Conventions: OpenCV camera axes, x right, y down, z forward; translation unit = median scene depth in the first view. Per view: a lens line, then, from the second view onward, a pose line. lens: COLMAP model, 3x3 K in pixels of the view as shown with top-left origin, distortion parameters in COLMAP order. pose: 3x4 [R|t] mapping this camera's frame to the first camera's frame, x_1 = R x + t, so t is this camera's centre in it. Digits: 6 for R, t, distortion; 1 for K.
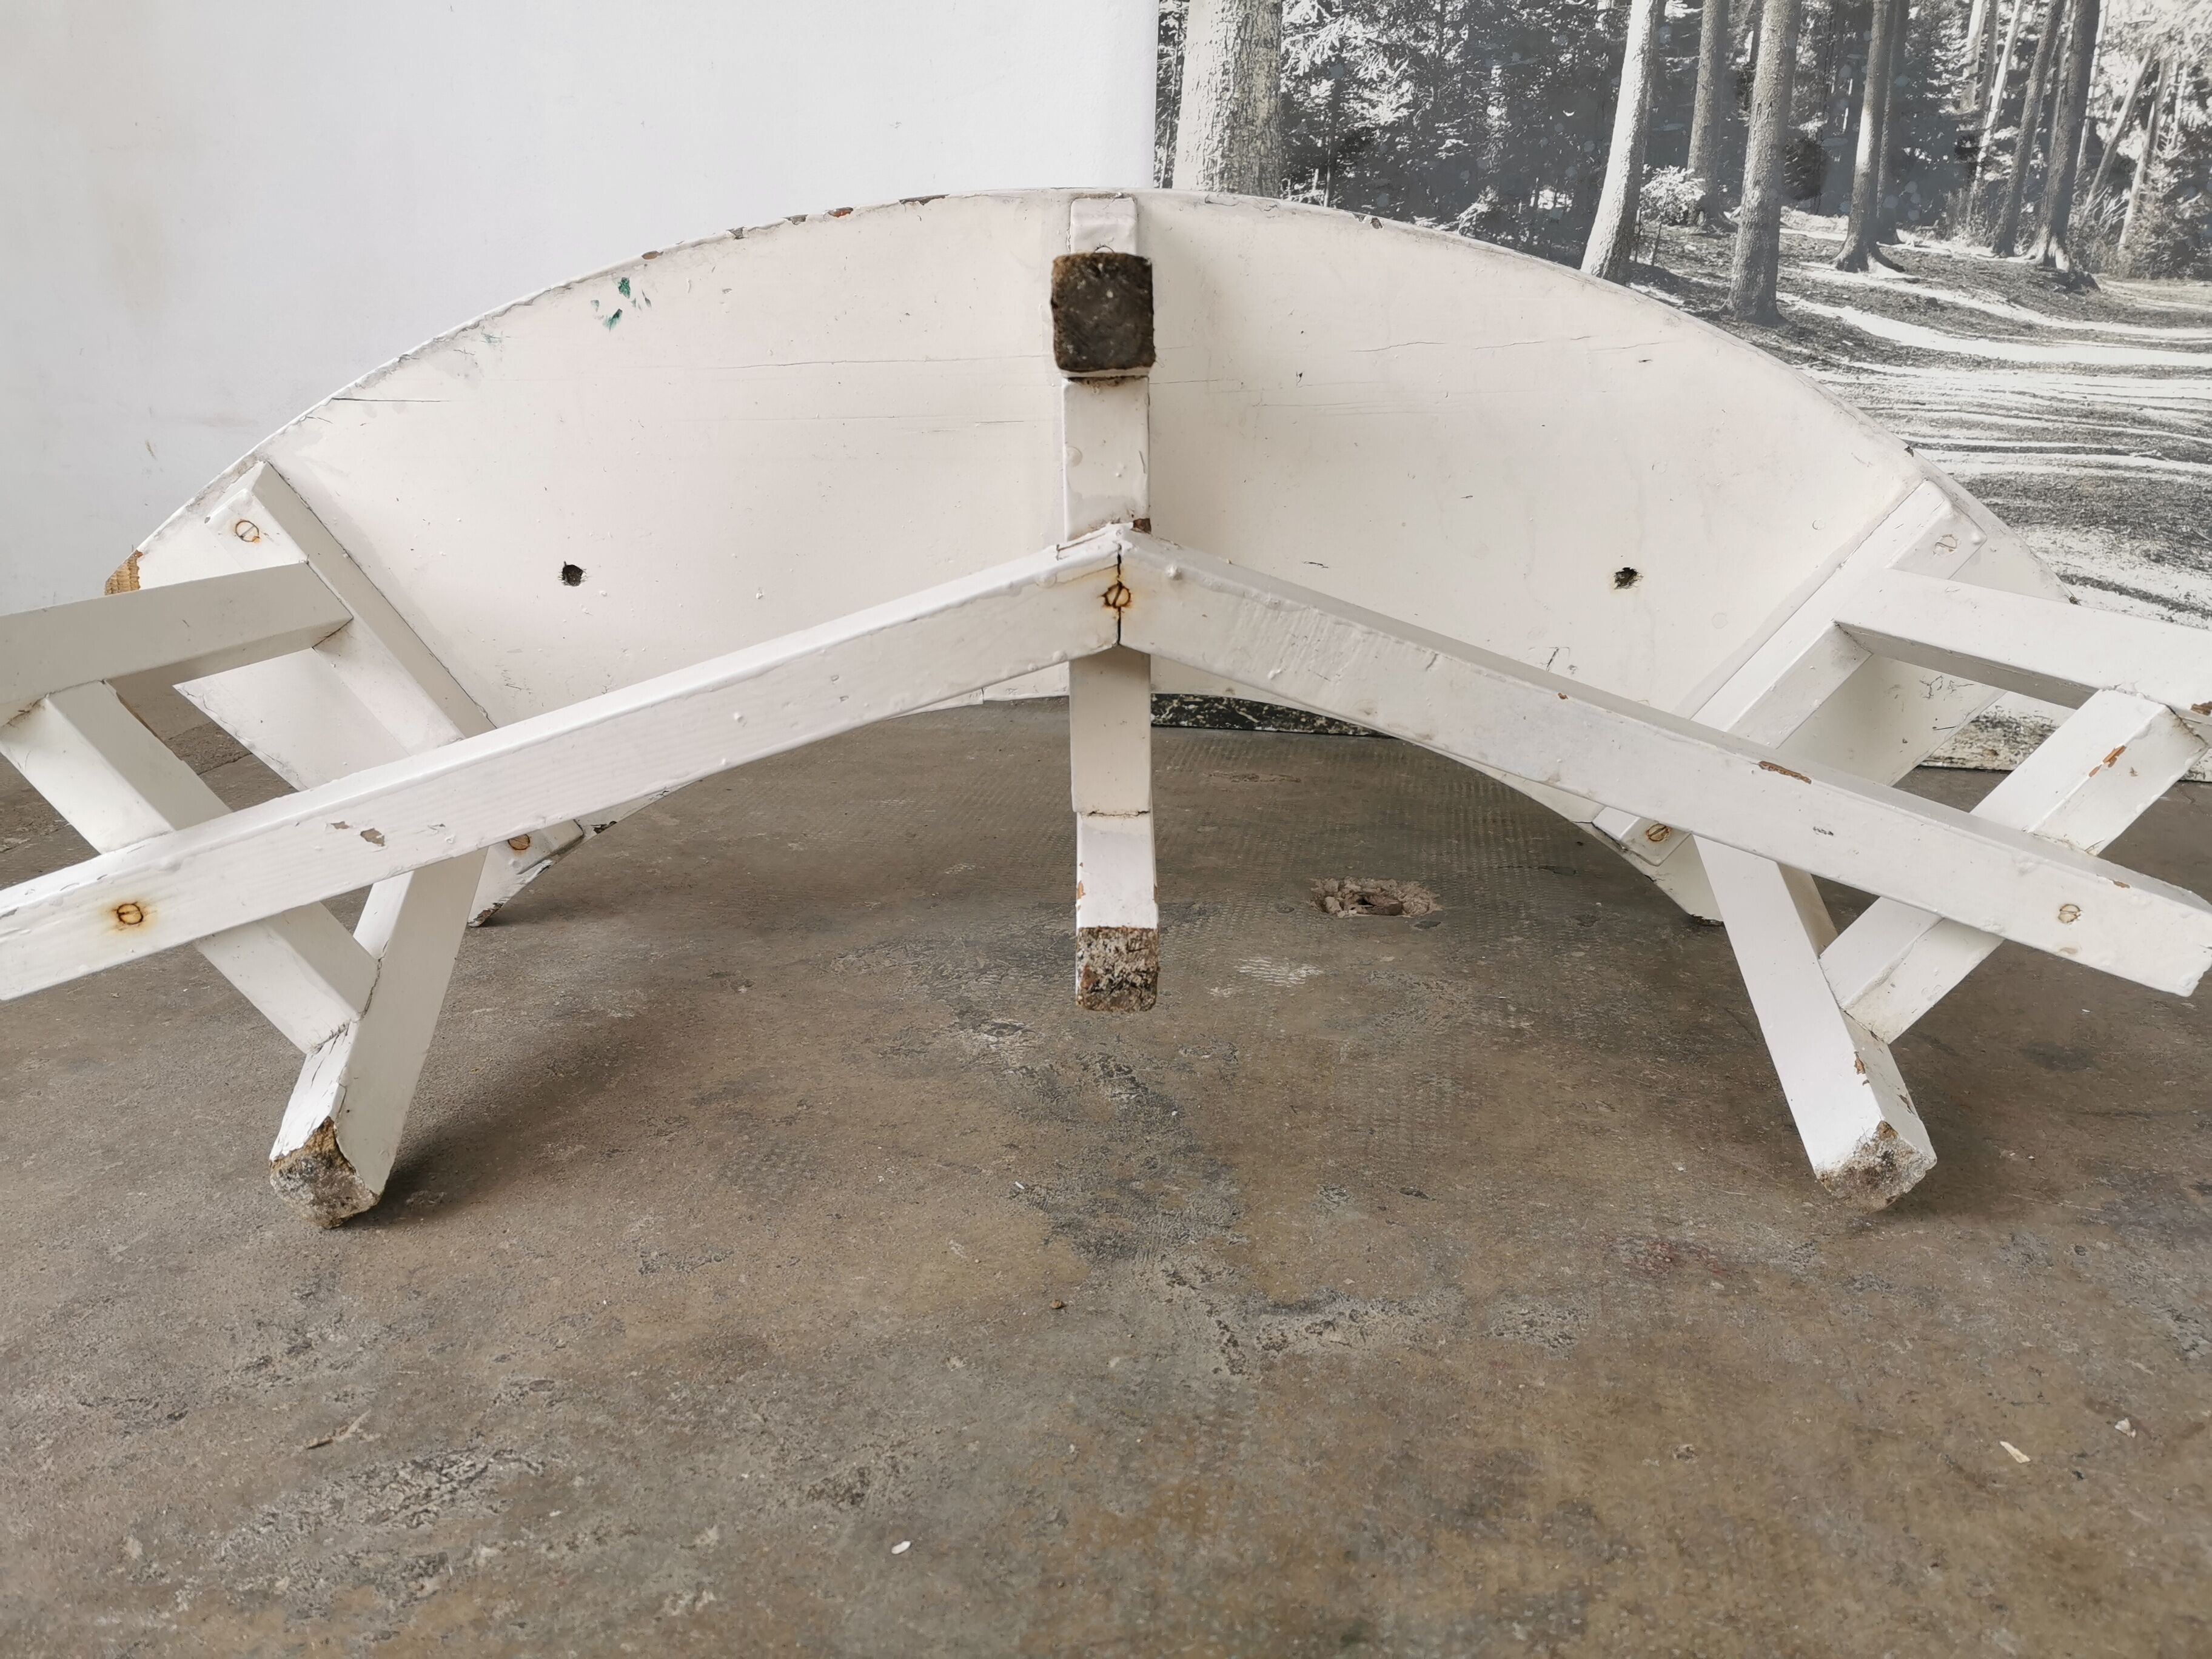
lens RADIAL K [[1707.3, 0, 1097.8], [0, 1707.3, 826.2], [0, 0, 1]] dist [0.063994, -0.088630]
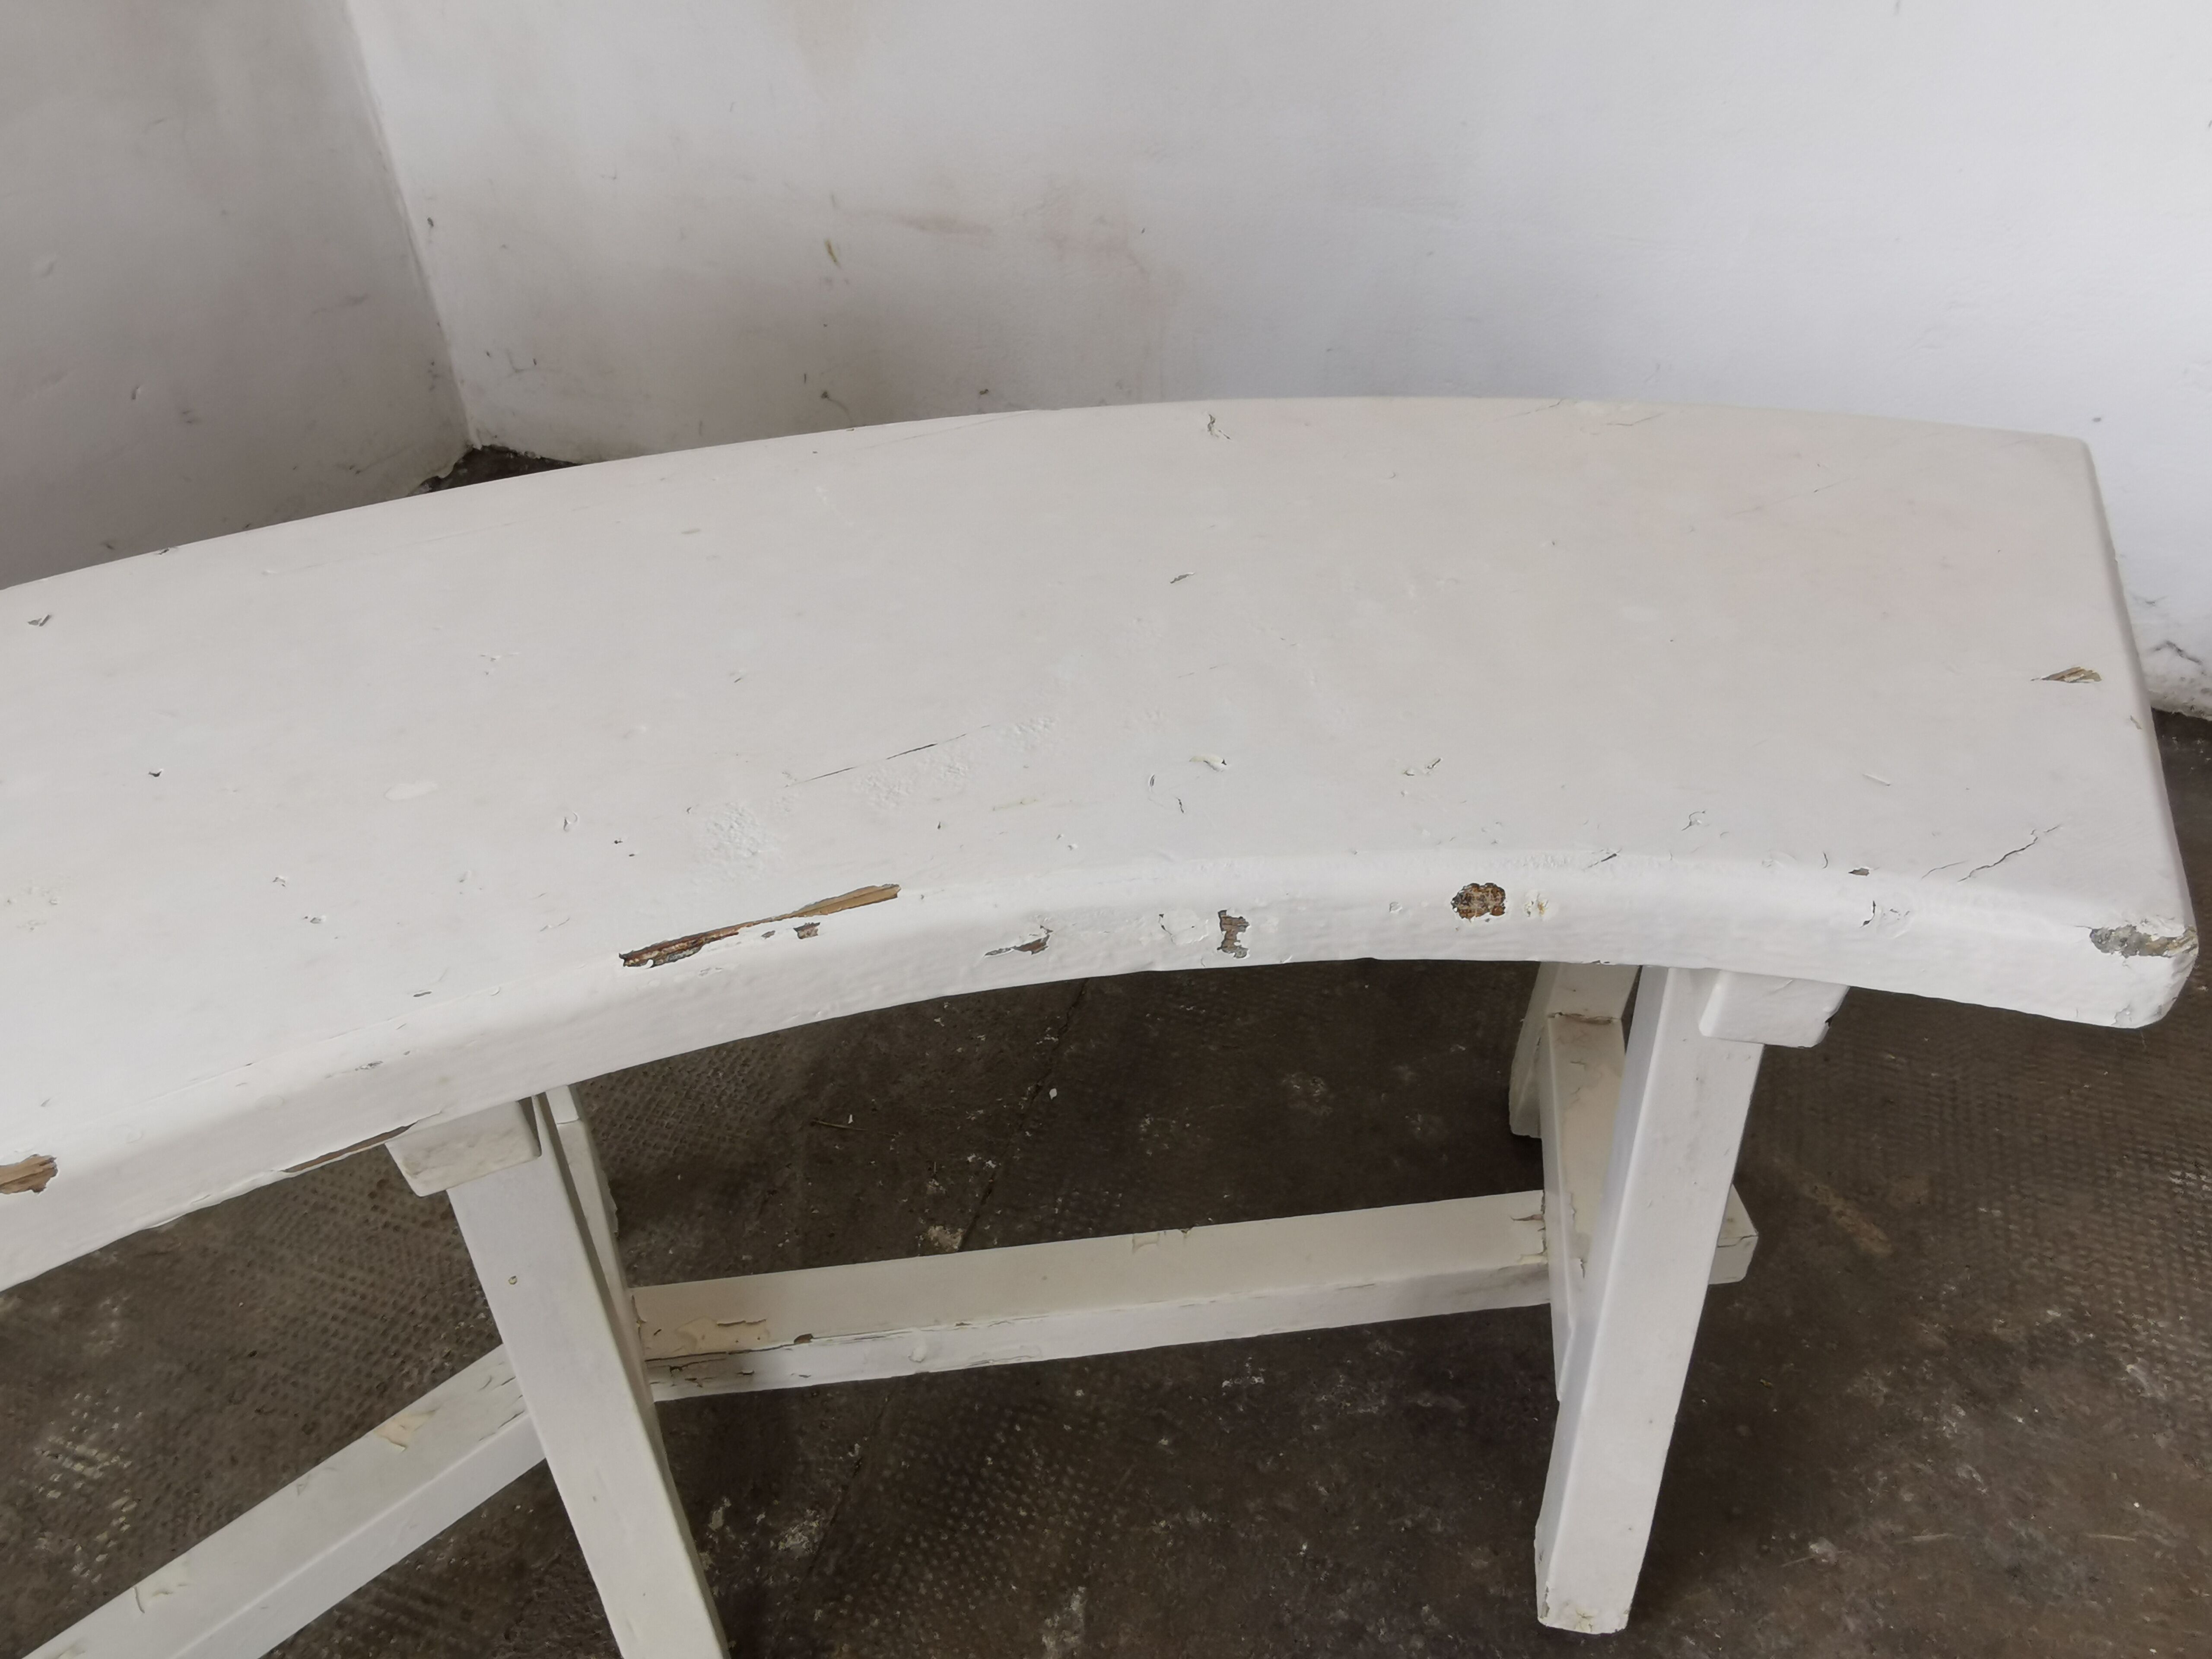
lens RADIAL K [[1639.4, 0, 1107.7], [0, 1639.4, 810.0], [0, 0, 1]] dist [-0.009816, 0.004468]
pose [[0.986917, 0.079084, -0.140504, -0.418976], [-0.016651, 0.916775, 0.399056, -0.357763], [0.160369, -0.391496, 0.906098, 0.415445]]
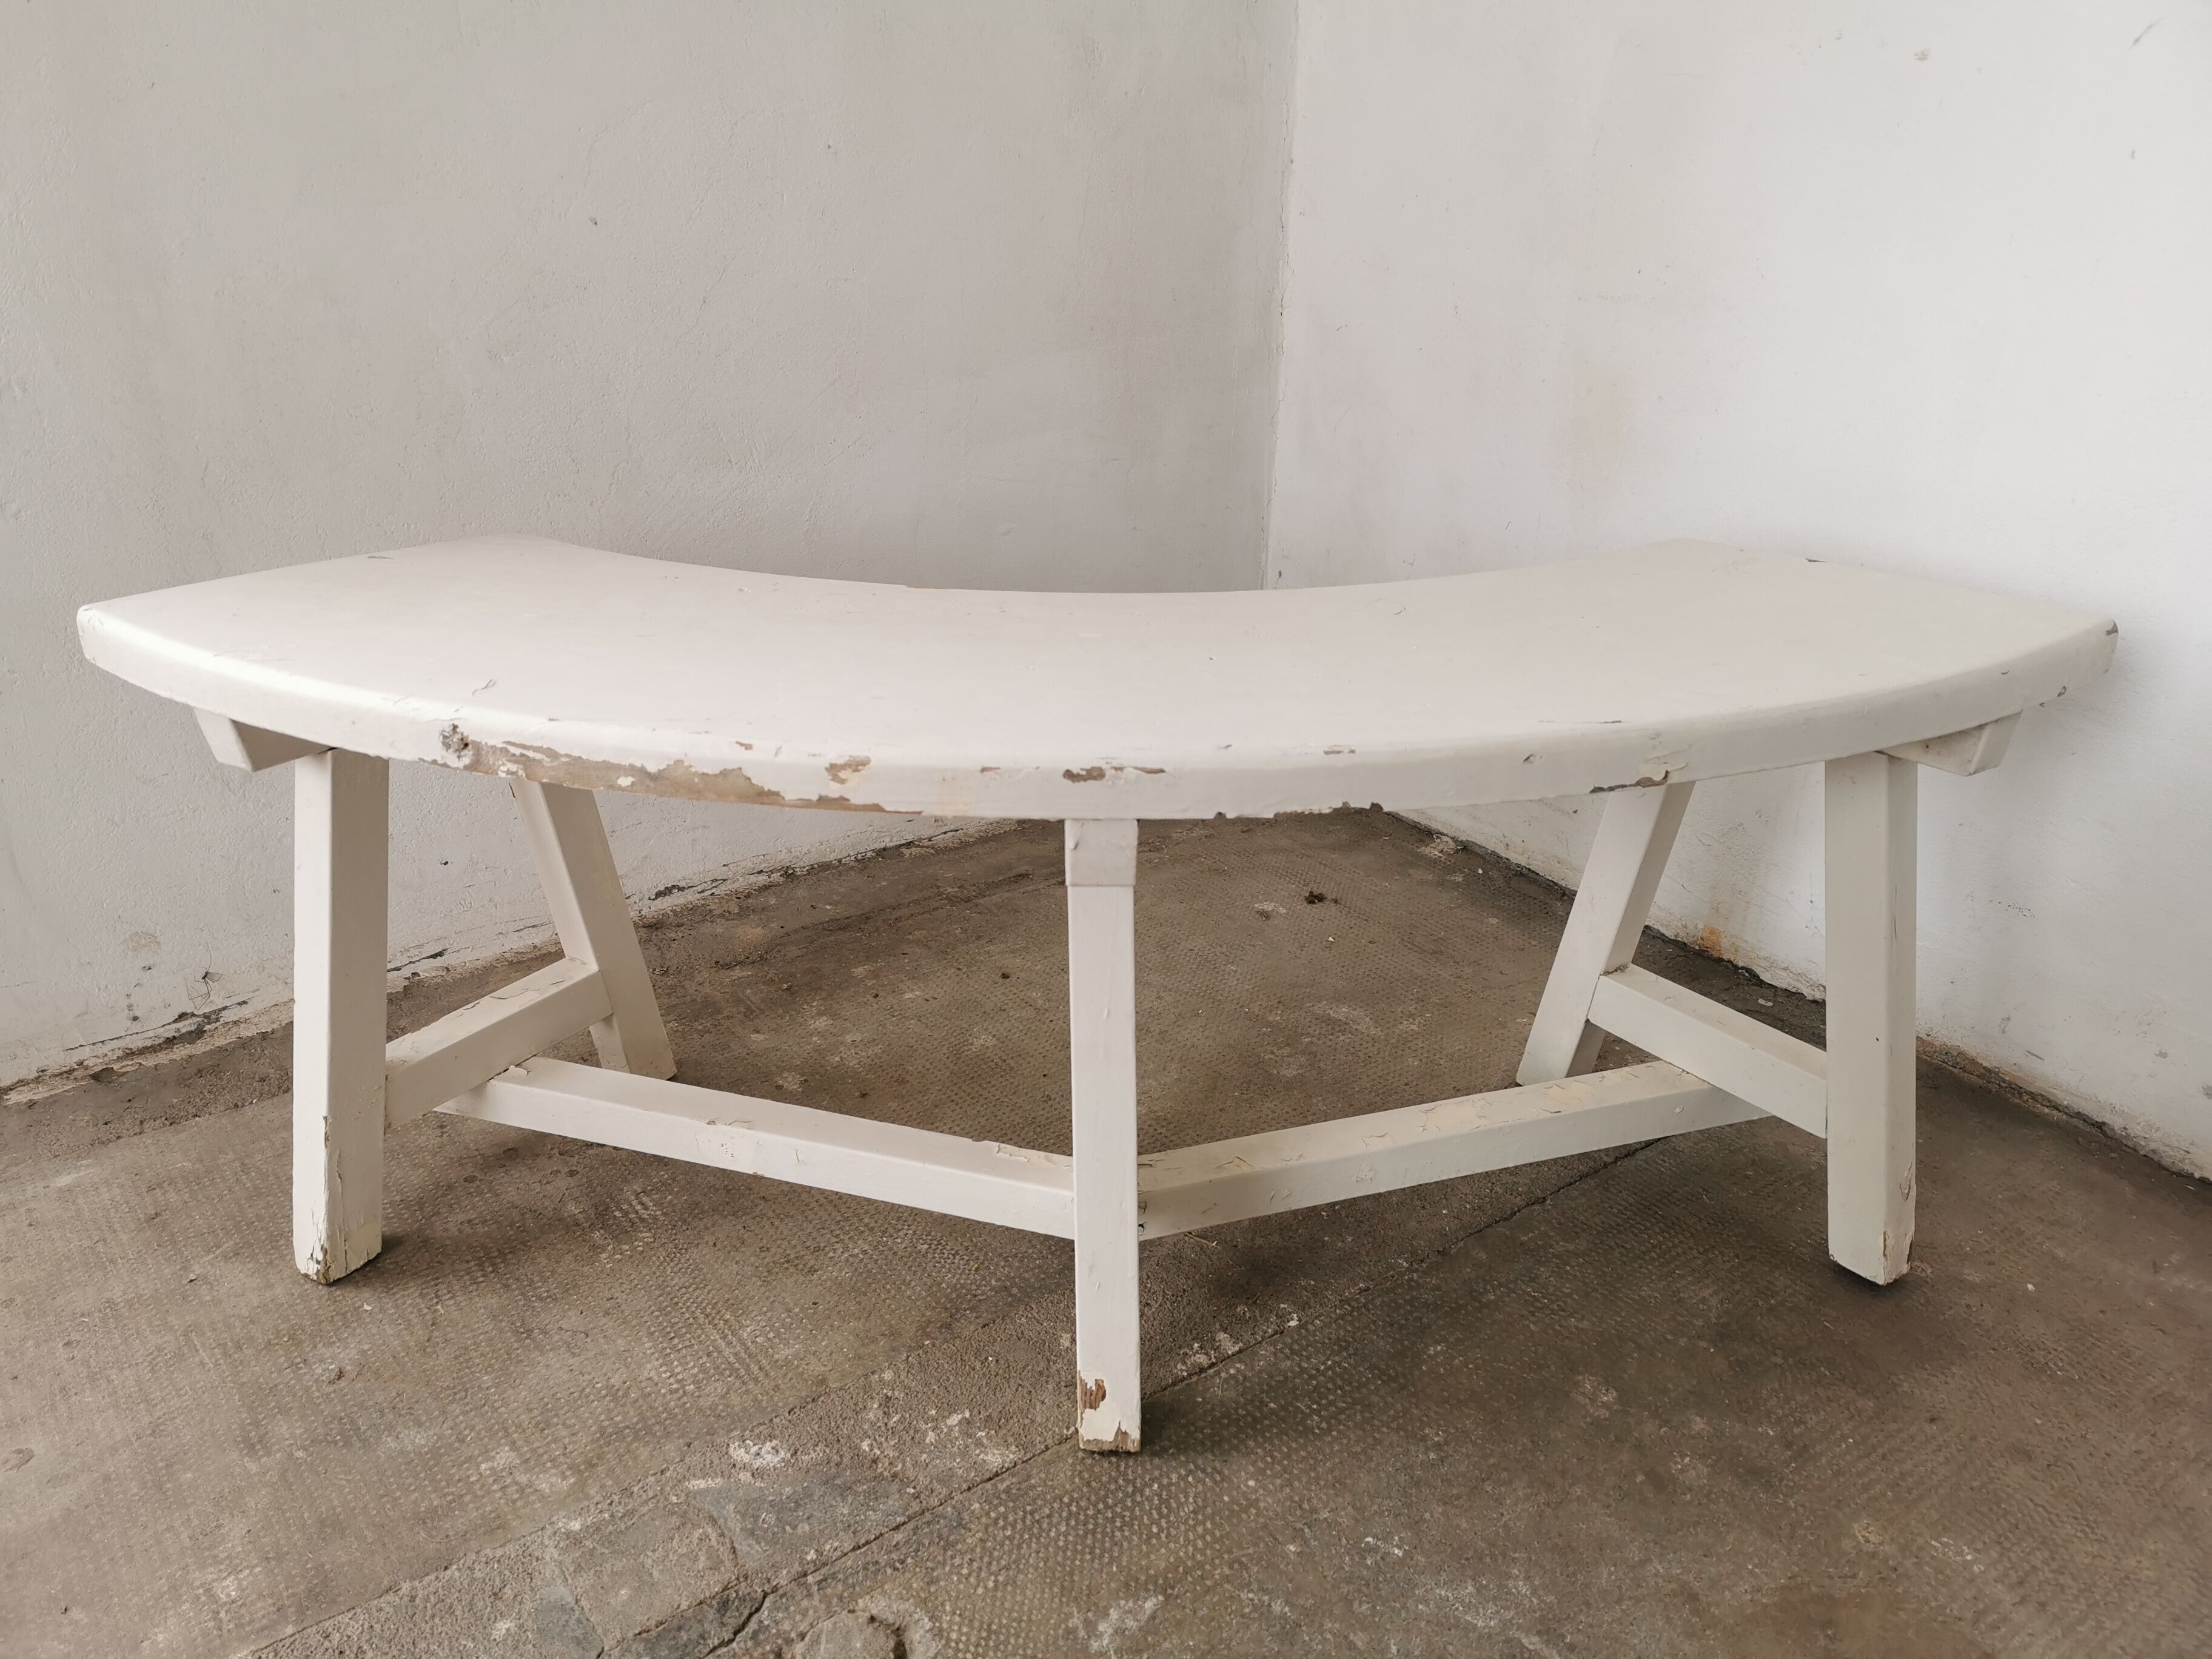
lens RADIAL K [[1707.3, 0, 1096.1], [0, 1707.3, 824.7], [0, 0, 1]] dist [0.063994, -0.088630]
pose [[0.708045, 0.283163, -0.646909, -0.185821], [-0.210933, 0.959068, 0.188934, -0.318544], [0.673928, 0.002680, 0.738792, 0.307584]]
